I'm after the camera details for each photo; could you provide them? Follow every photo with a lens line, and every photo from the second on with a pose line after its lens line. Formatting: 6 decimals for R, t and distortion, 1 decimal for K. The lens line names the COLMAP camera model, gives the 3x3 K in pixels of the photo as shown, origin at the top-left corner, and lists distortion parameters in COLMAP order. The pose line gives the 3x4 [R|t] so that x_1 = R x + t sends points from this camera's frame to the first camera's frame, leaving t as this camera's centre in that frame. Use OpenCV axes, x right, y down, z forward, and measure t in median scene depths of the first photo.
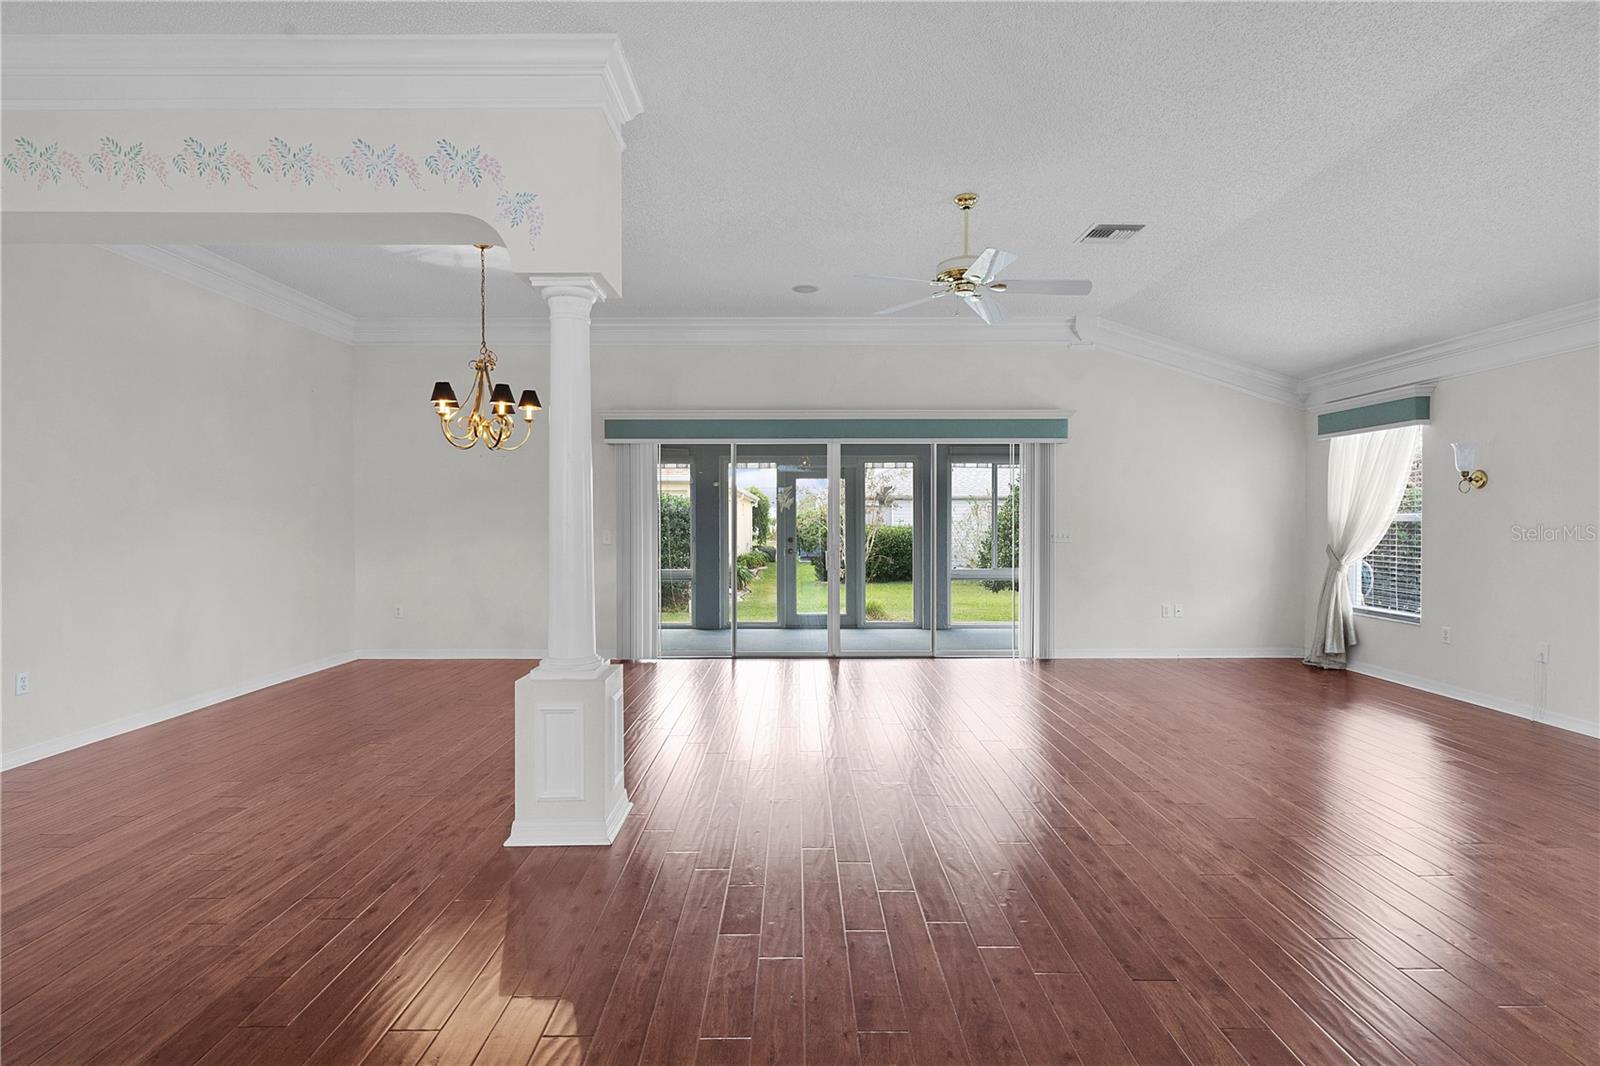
lens RADIAL K [[771.9, 0, 796.1], [0, 771.9, 522.4], [0, 0, 1]] dist [0.001175, -0.000124]
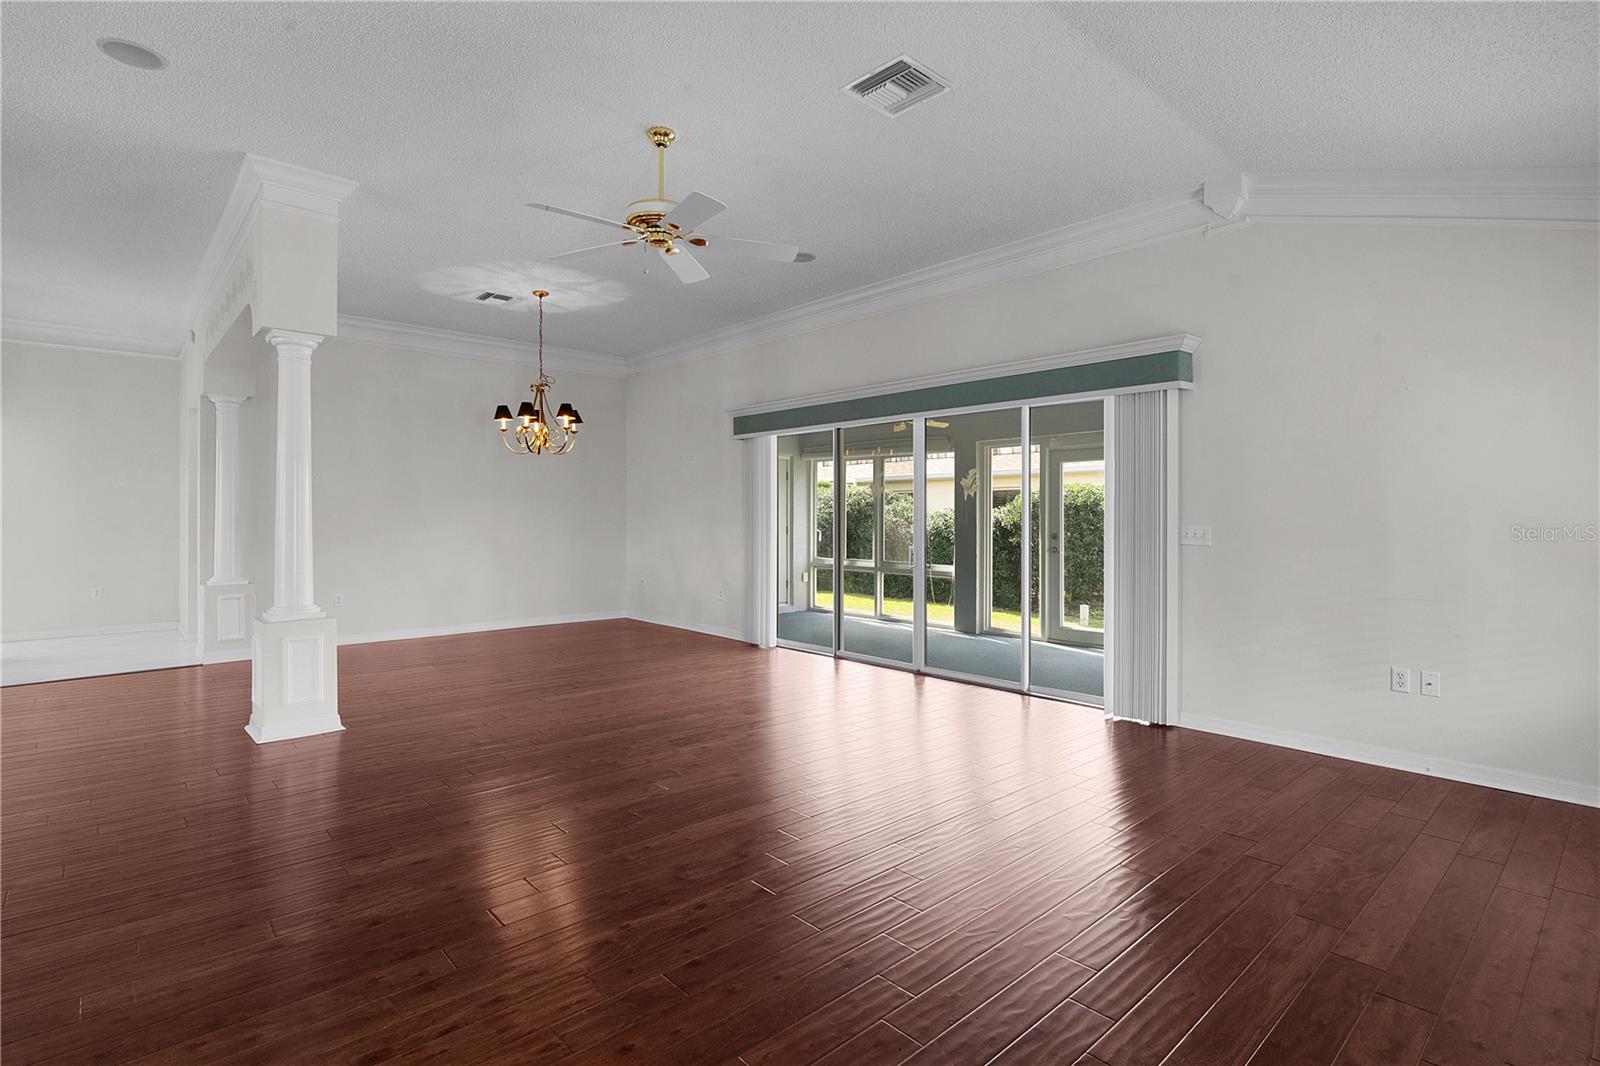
lens RADIAL K [[779.3, 0, 796.9], [0, 779.3, 510.8], [0, 0, 1]] dist [0.001502, 0.000065]
pose [[0.669746, -0.003471, -0.742582, 0.646594], [-0.004844, 0.999947, -0.009042, 0.005909], [0.742575, 0.009653, 0.669694, 0.357770]]
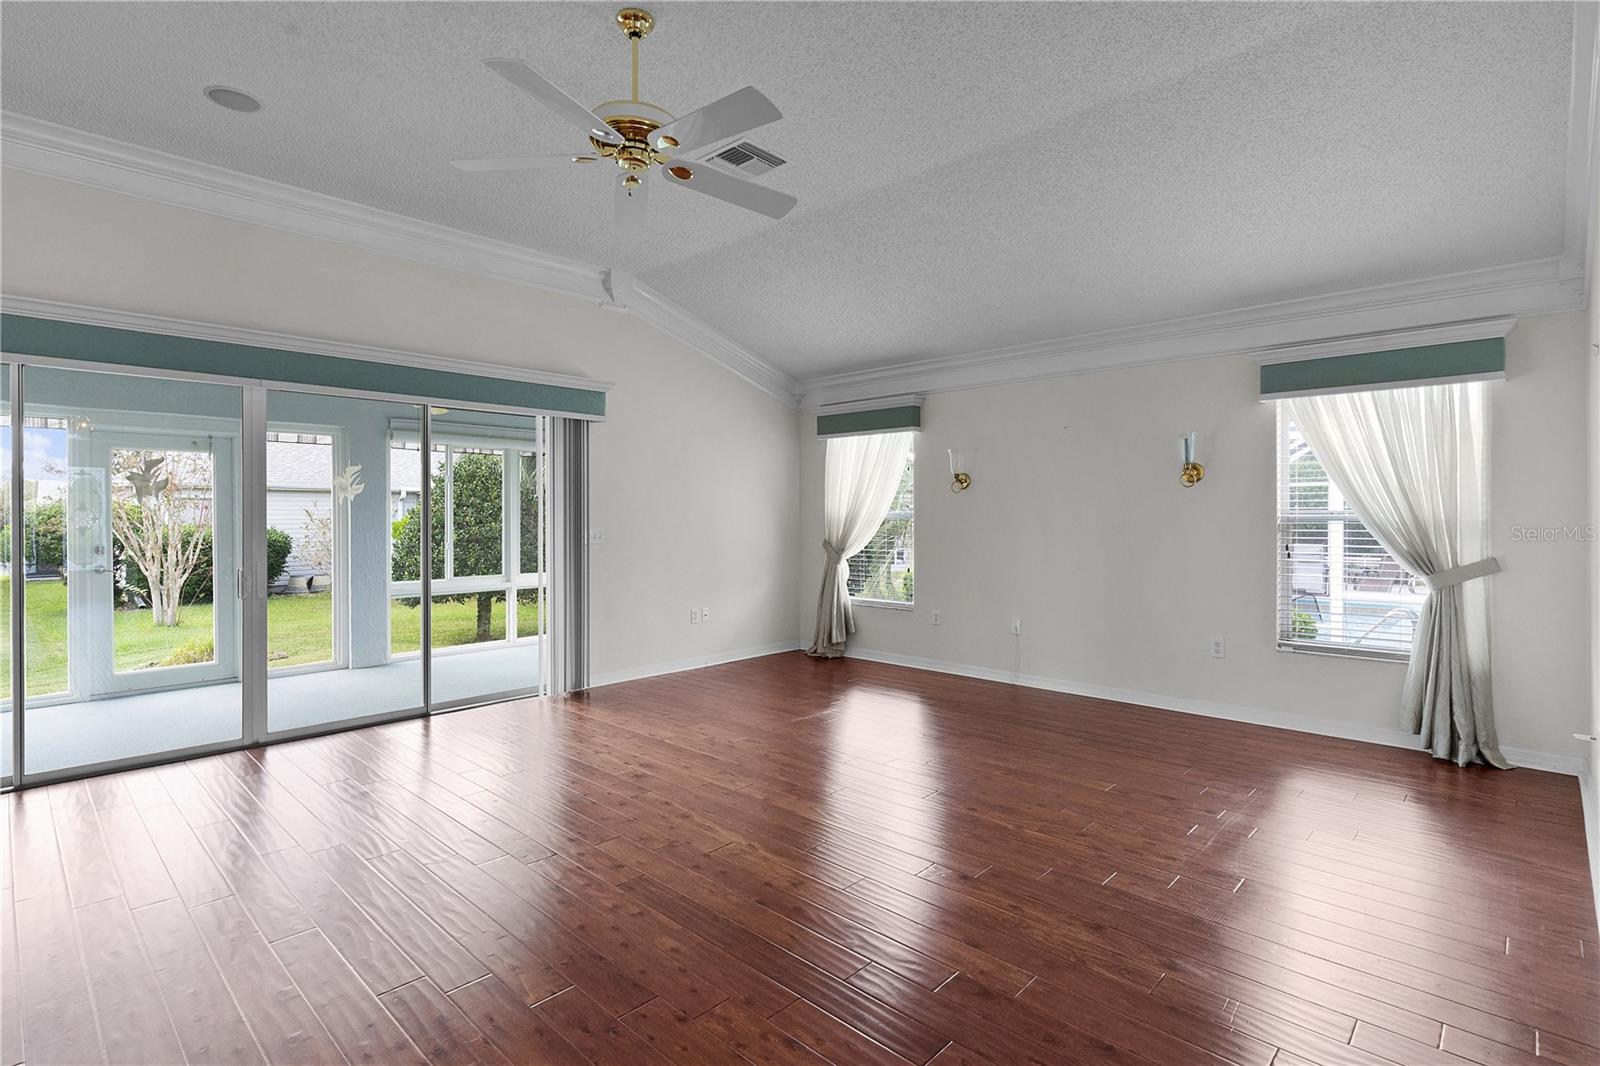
lens RADIAL K [[771.9, 0, 796.1], [0, 771.9, 522.4], [0, 0, 1]] dist [0.001175, -0.000124]
pose [[0.689704, -0.007092, 0.724057, -0.104549], [0.003476, 0.999973, 0.006484, -0.002007], [-0.724083, -0.001955, 0.689710, 0.307266]]
